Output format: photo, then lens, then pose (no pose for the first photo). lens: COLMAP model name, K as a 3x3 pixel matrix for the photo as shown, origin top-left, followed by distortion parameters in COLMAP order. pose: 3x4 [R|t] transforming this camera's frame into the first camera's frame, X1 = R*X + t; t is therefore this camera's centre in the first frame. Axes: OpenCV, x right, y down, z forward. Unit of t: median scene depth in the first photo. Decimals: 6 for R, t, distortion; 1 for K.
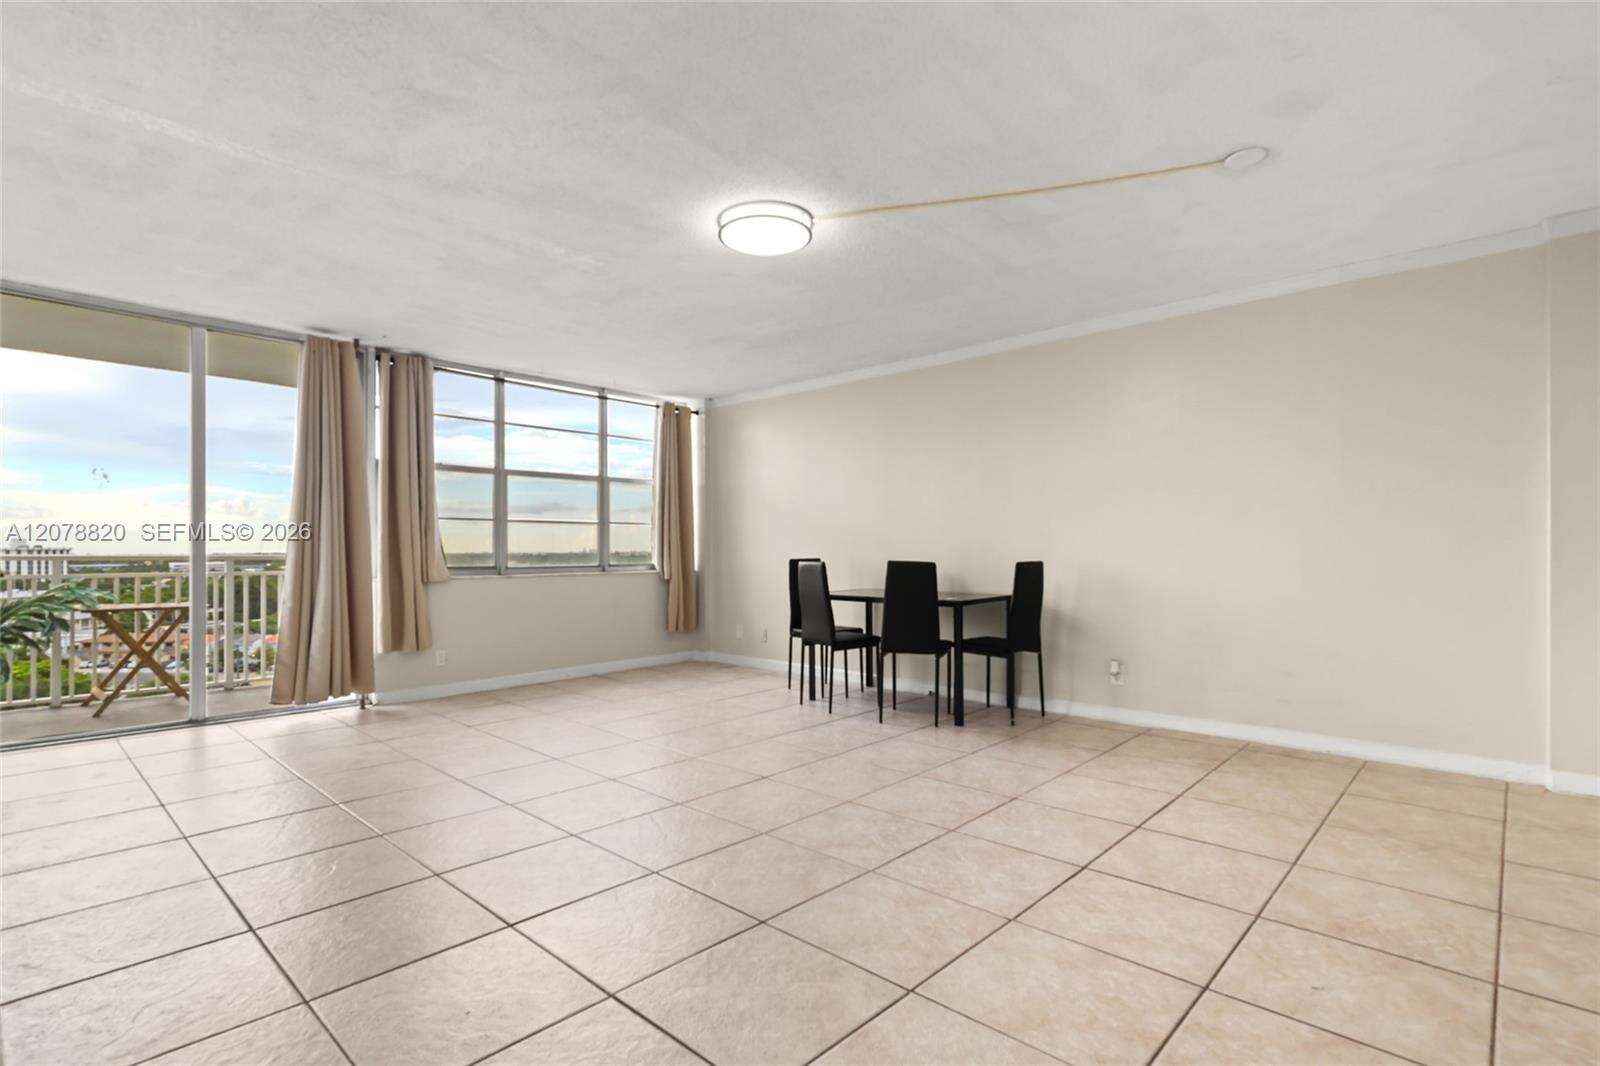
lens RADIAL K [[773.9, 0, 796.4], [0, 773.9, 546.2], [0, 0, 1]] dist [-0.001543, 0.000942]
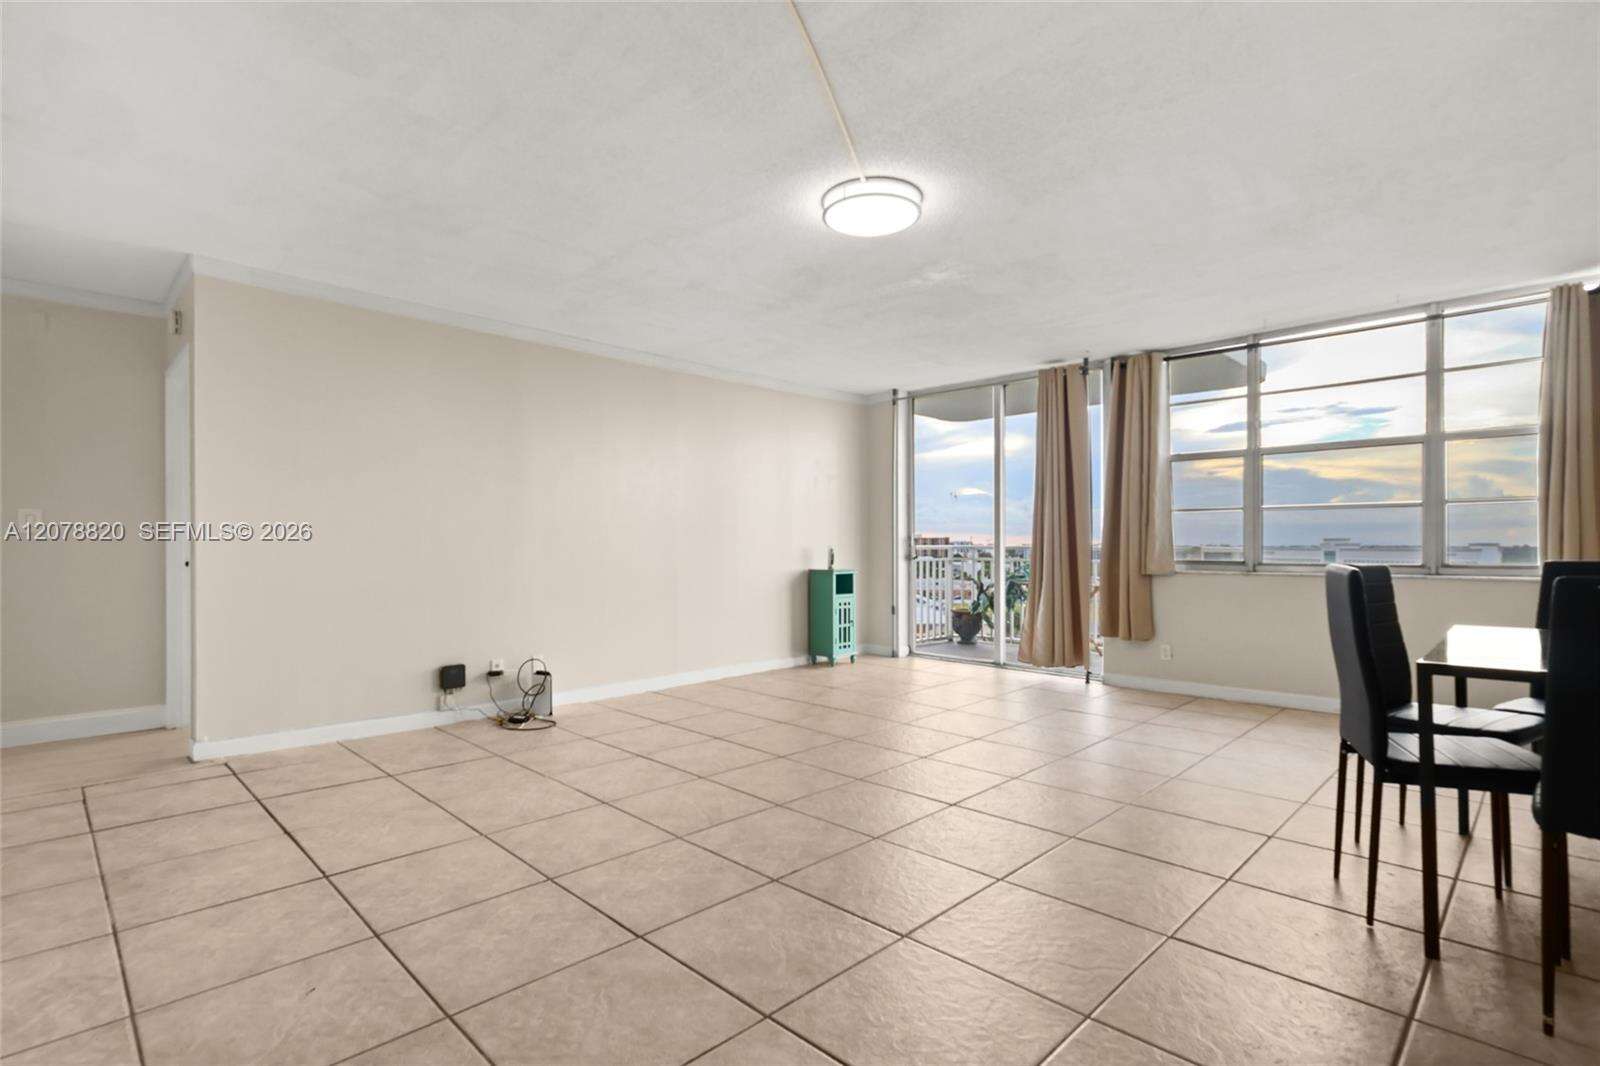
lens RADIAL K [[773.9, 0, 777.2], [0, 773.9, 540.7], [0, 0, 1]] dist [-0.001543, 0.000942]
pose [[-0.048920, -0.002580, -0.998799, 0.570039], [0.006937, 0.999972, -0.002923, 0.001579], [0.998779, -0.007072, -0.048901, 0.575413]]
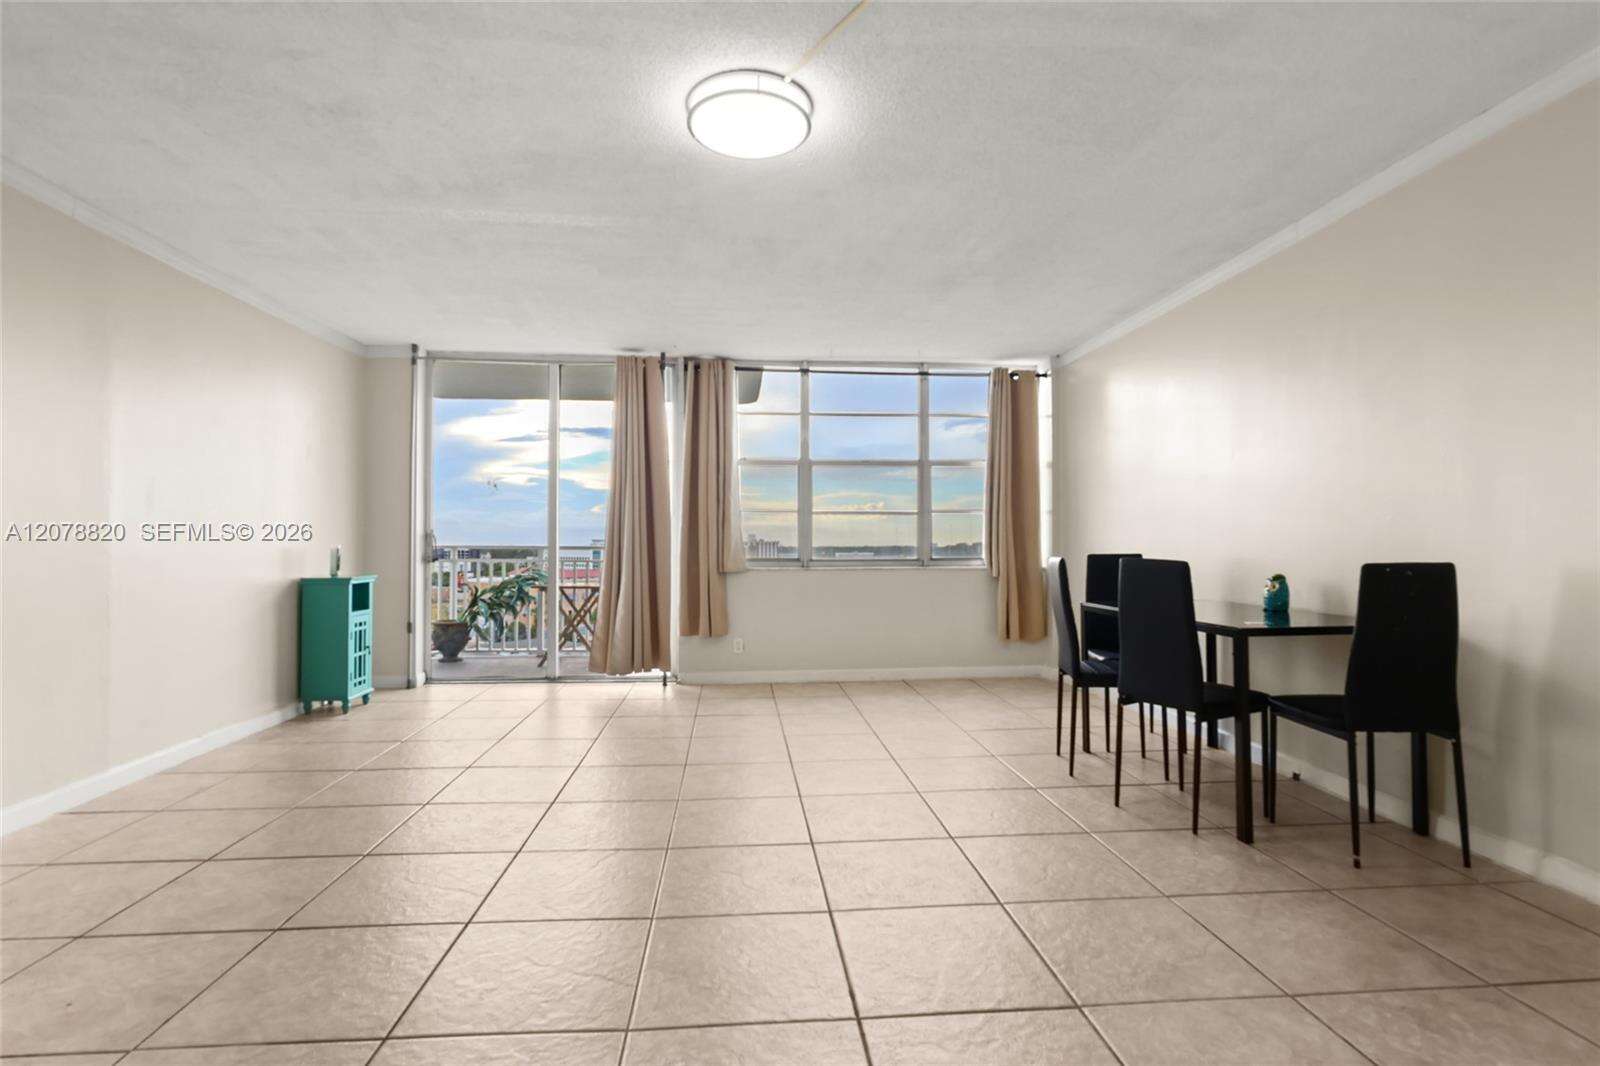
lens RADIAL K [[773.9, 0, 796.7], [0, 773.9, 532.3], [0, 0, 1]] dist [-0.001543, 0.000942]
pose [[0.738429, -0.007877, -0.674285, 0.312013], [0.001763, 0.999951, -0.009751, 0.002254], [0.674329, 0.006011, 0.738407, 0.294753]]
